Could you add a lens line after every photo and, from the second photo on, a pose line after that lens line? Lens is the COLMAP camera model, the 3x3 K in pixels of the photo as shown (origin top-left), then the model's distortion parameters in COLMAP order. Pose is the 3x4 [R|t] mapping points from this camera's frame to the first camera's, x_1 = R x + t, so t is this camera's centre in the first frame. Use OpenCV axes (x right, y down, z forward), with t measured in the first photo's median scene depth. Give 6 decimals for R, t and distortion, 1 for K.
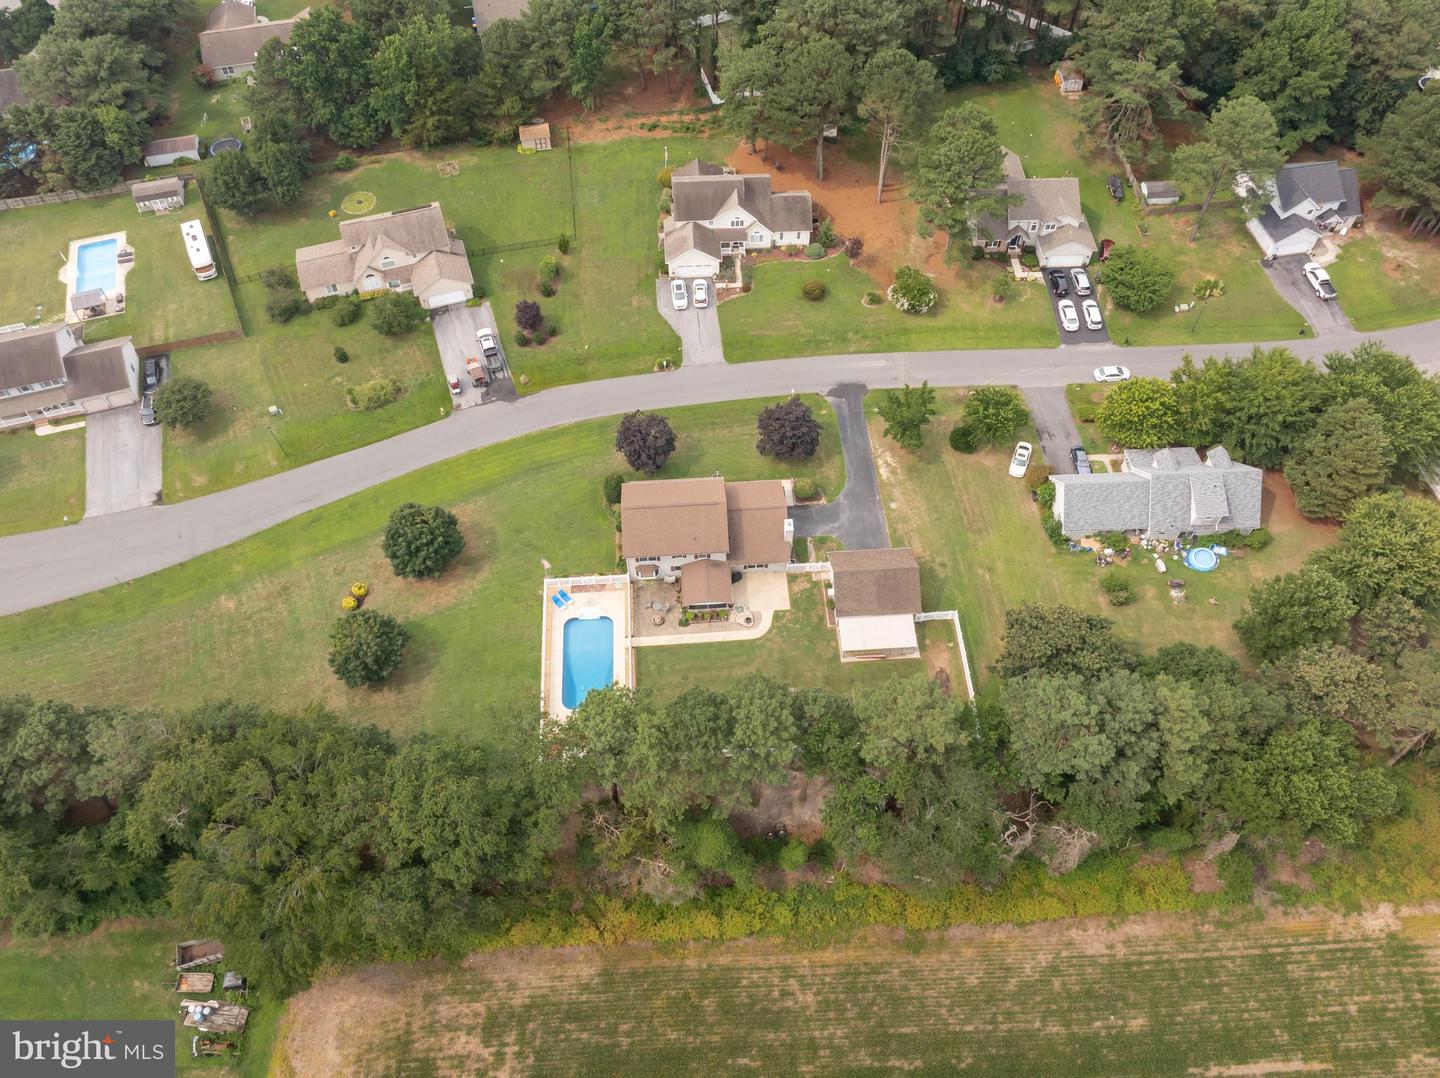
lens RADIAL K [[1134.0, 0, 727.4], [0, 1134.0, 467.2], [0, 0, 1]] dist [-0.041133, -0.006100]
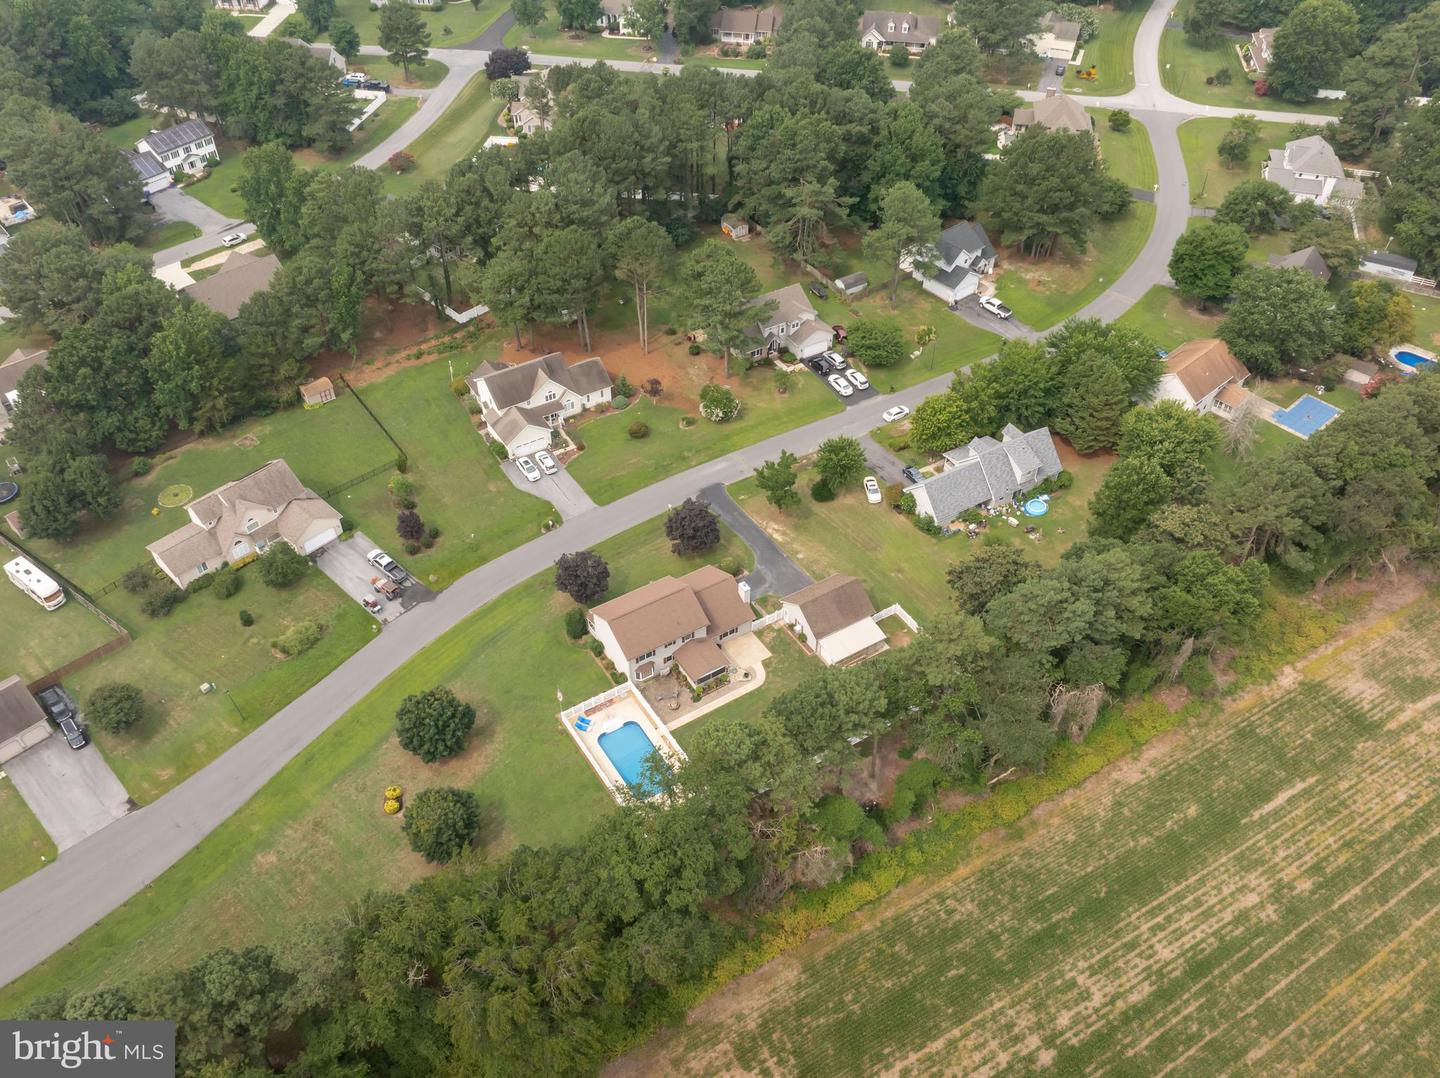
lens RADIAL K [[1157.7, 0, 715.4], [0, 1157.7, 582.2], [0, 0, 1]] dist [-0.038148, -0.009466]
pose [[0.881032, -0.334854, 0.334150, -0.312612], [0.380783, 0.921116, -0.080930, 0.113296], [-0.280691, 0.198540, 0.939039, -0.077640]]
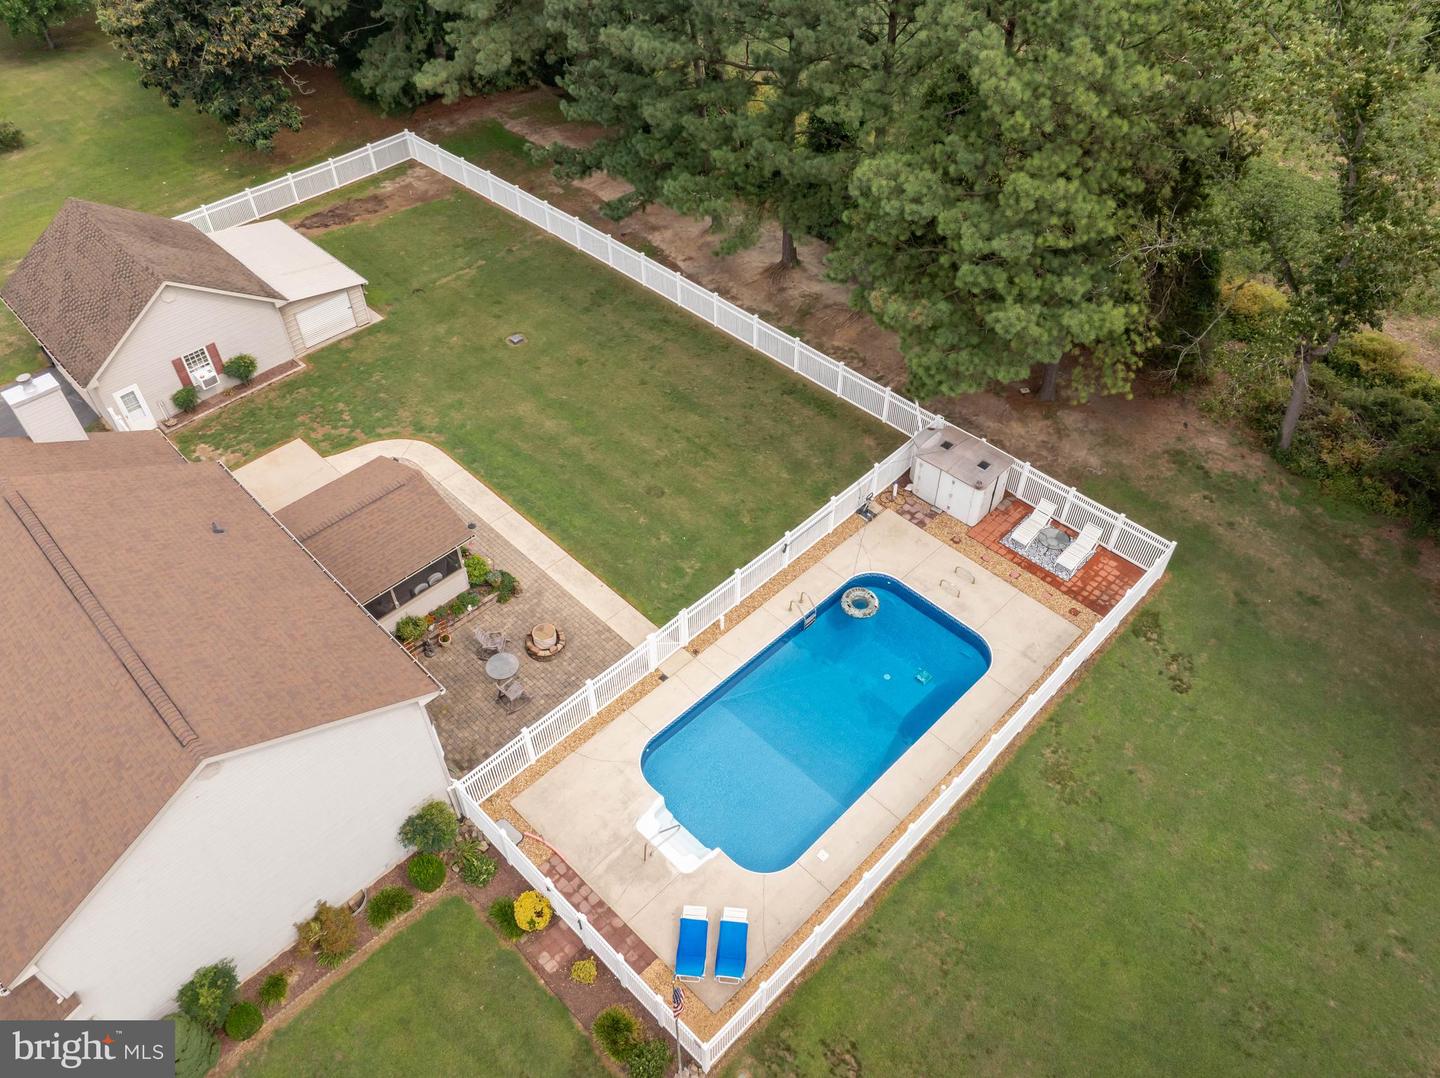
lens RADIAL K [[1009.2, 0, 725.2], [0, 1009.2, 539.0], [0, 0, 1]] dist [-0.038272, -0.001828]
pose [[-0.663475, -0.533816, 0.524252, -0.181263], [0.601841, 0.035509, 0.797826, -0.034392], [-0.444509, 0.844854, 0.297713, 0.765076]]
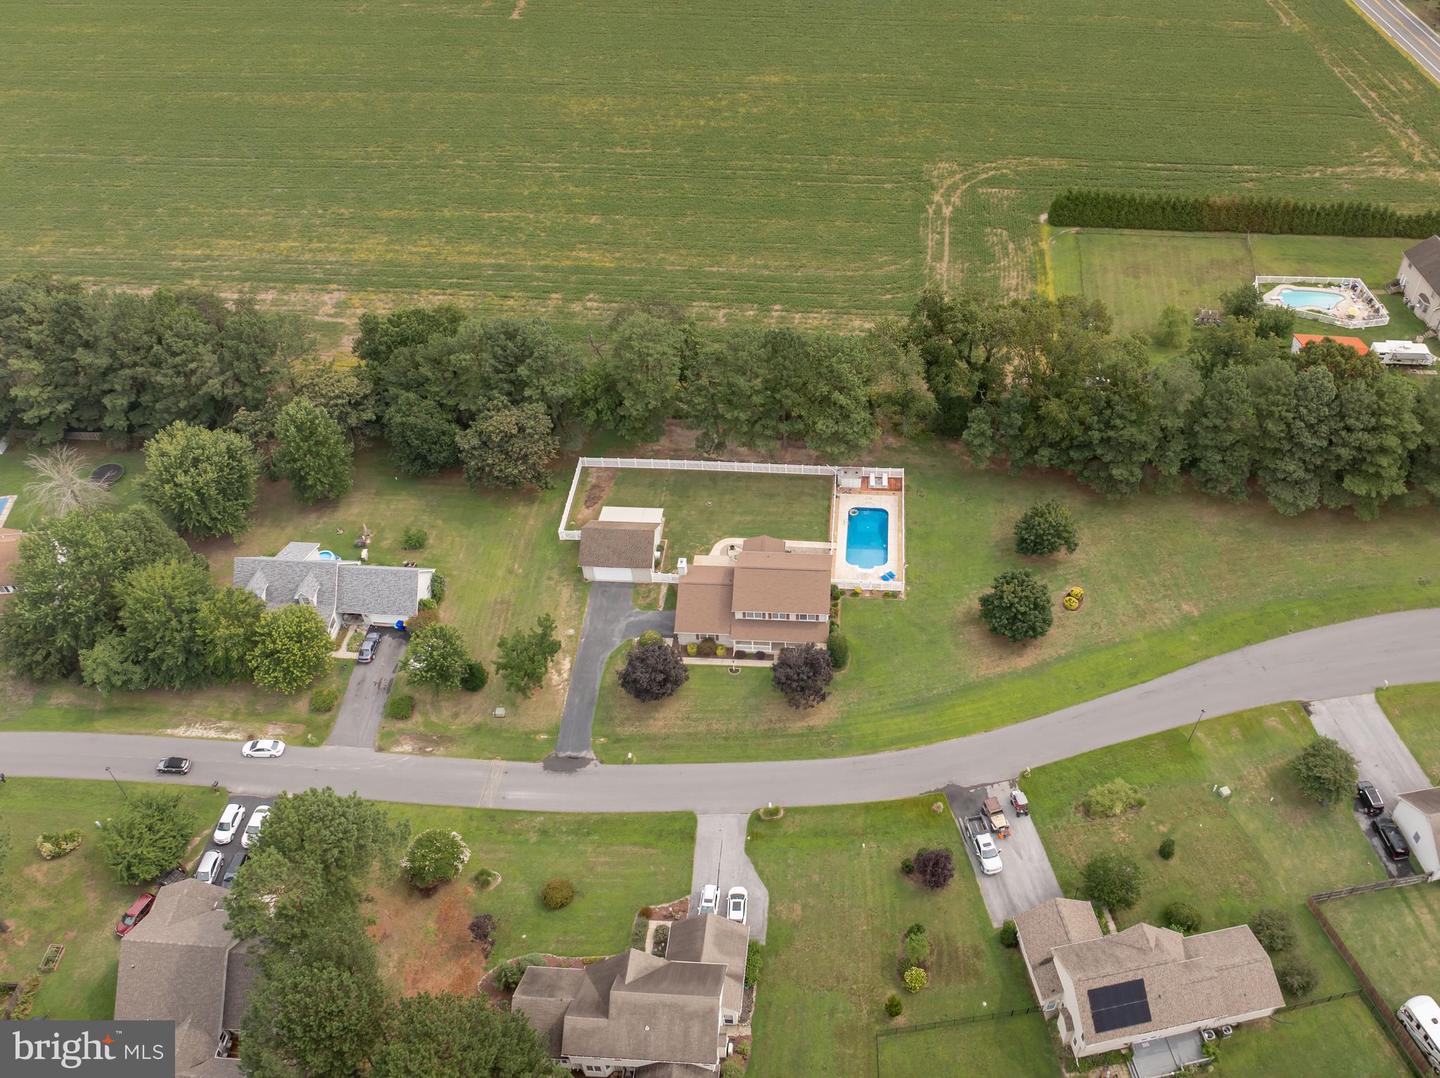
lens RADIAL K [[1228.3, 0, 827.0], [0, 1228.3, 533.2], [0, 0, 1]] dist [-0.033020, -0.012268]
pose [[-0.993879, -0.082616, 0.073342, -0.149457], [0.084515, -0.141054, 0.986388, -0.968314], [-0.071146, 0.986549, 0.147173, 0.681182]]
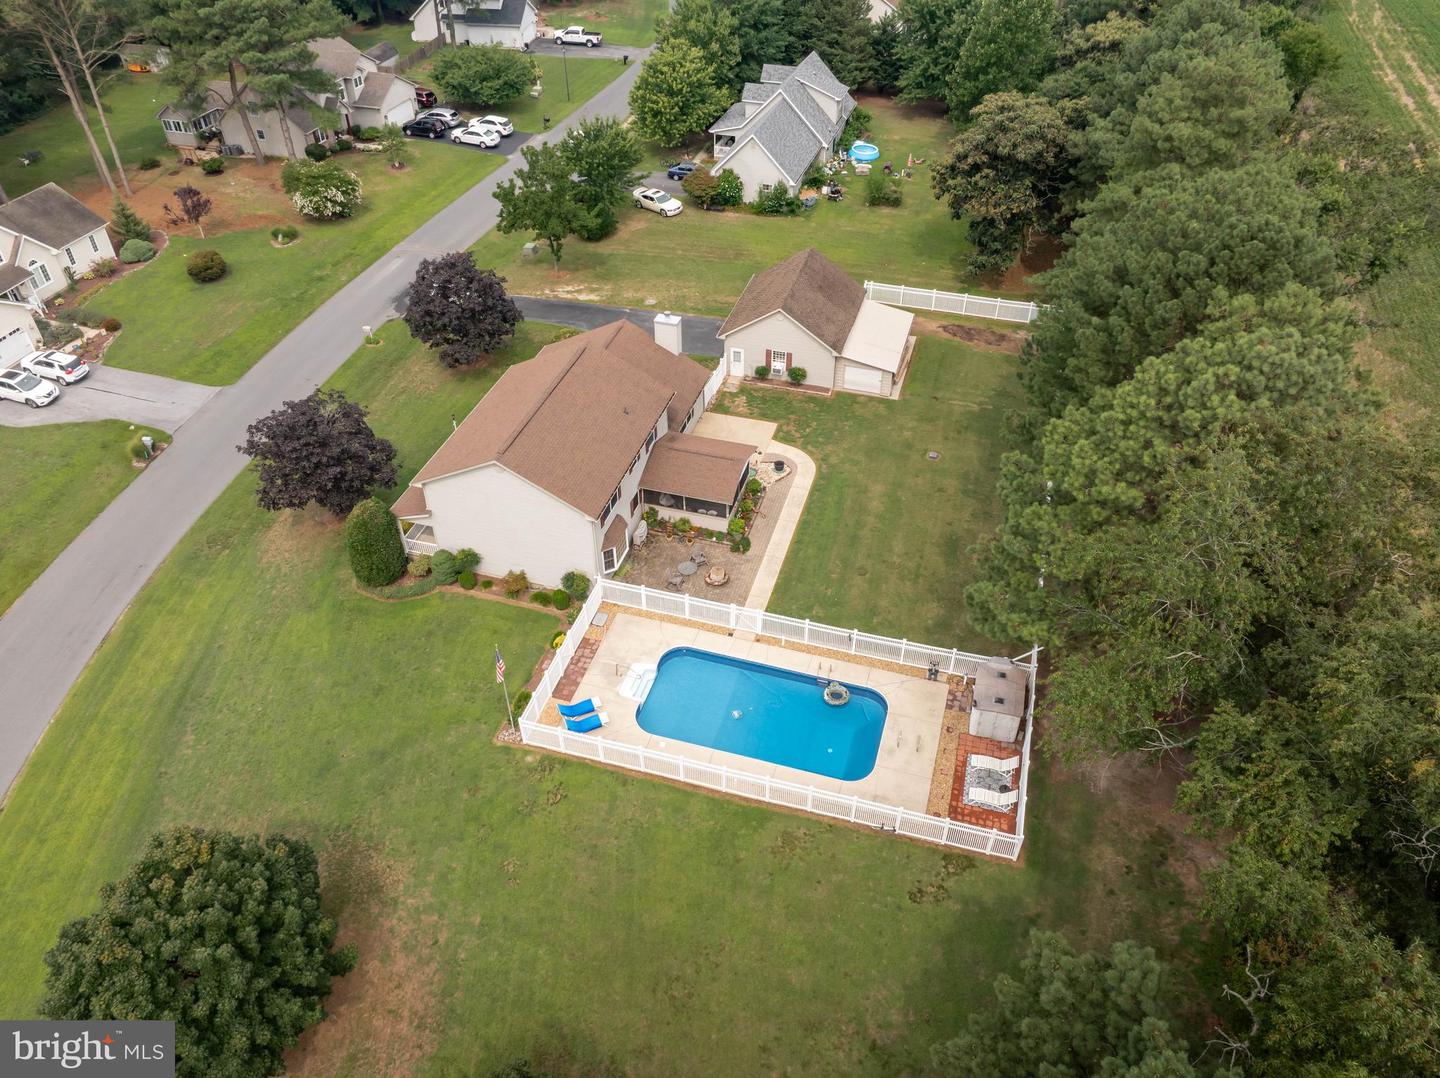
lens RADIAL K [[1009.2, 0, 725.2], [0, 1009.2, 539.0], [0, 0, 1]] dist [-0.038272, -0.001828]
pose [[0.345393, -0.615191, 0.708692, -0.300883], [0.756714, 0.629216, 0.177403, 0.045864], [-0.555057, 0.475003, 0.682850, 0.609651]]
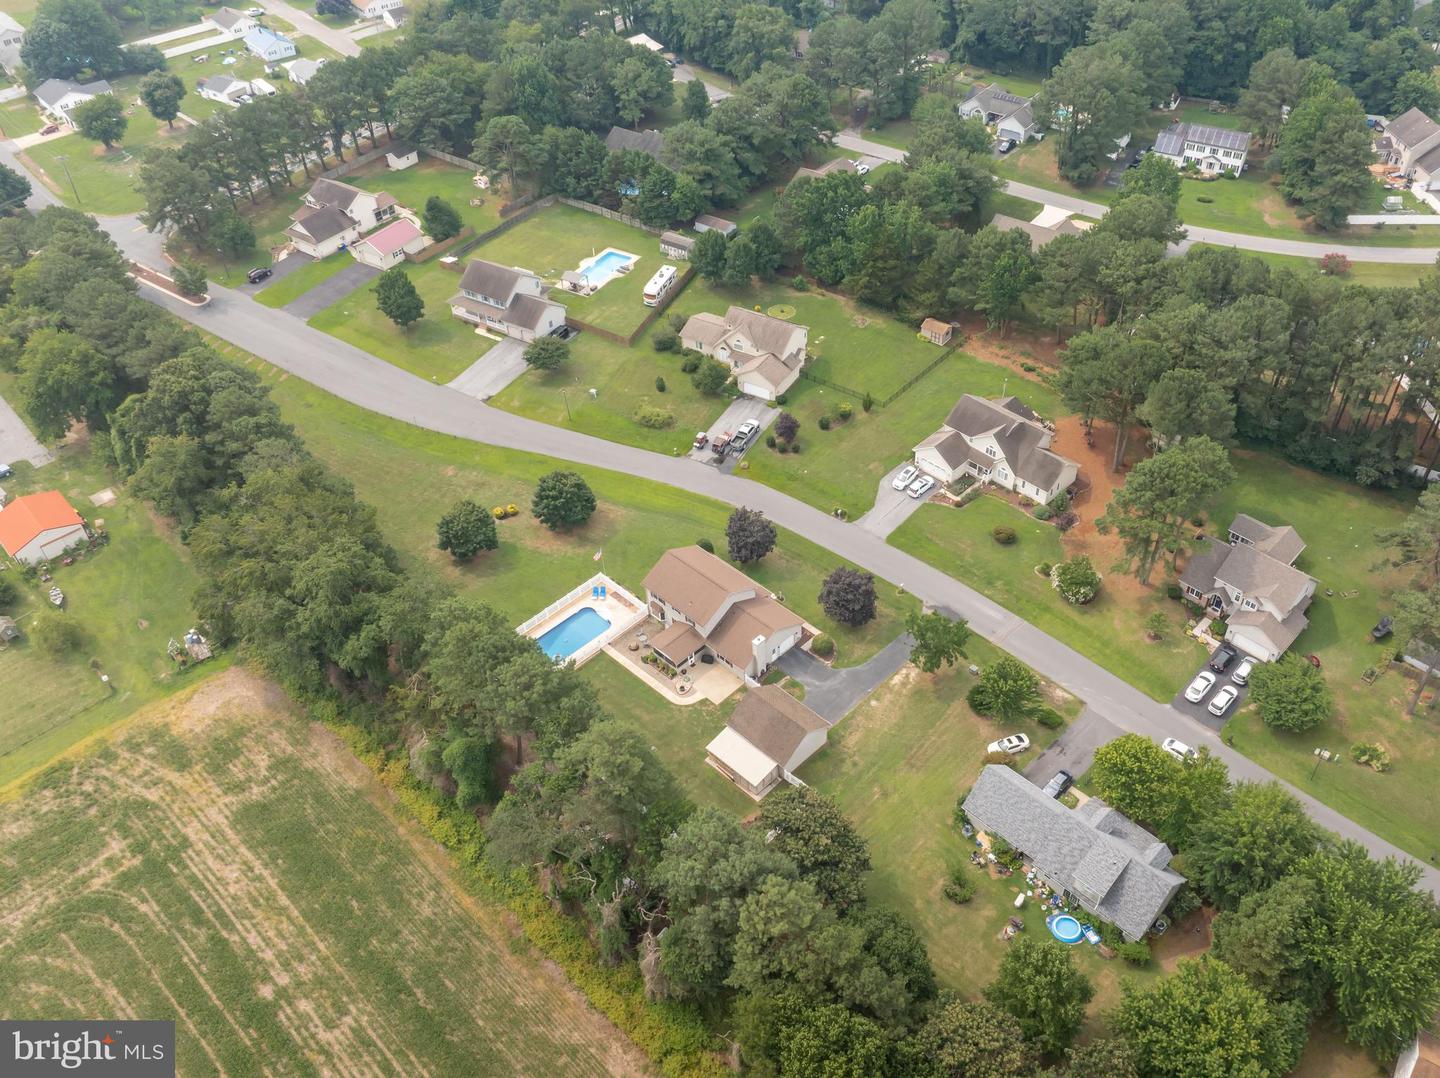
lens RADIAL K [[1175.4, 0, 802.8], [0, 1175.4, 539.5], [0, 0, 1]] dist [-0.041965, -0.007309]
pose [[0.692626, 0.482839, -0.535851, 0.562050], [-0.581010, 0.813701, -0.017797, -0.028686], [0.427429, 0.323661, 0.844125, 0.021407]]
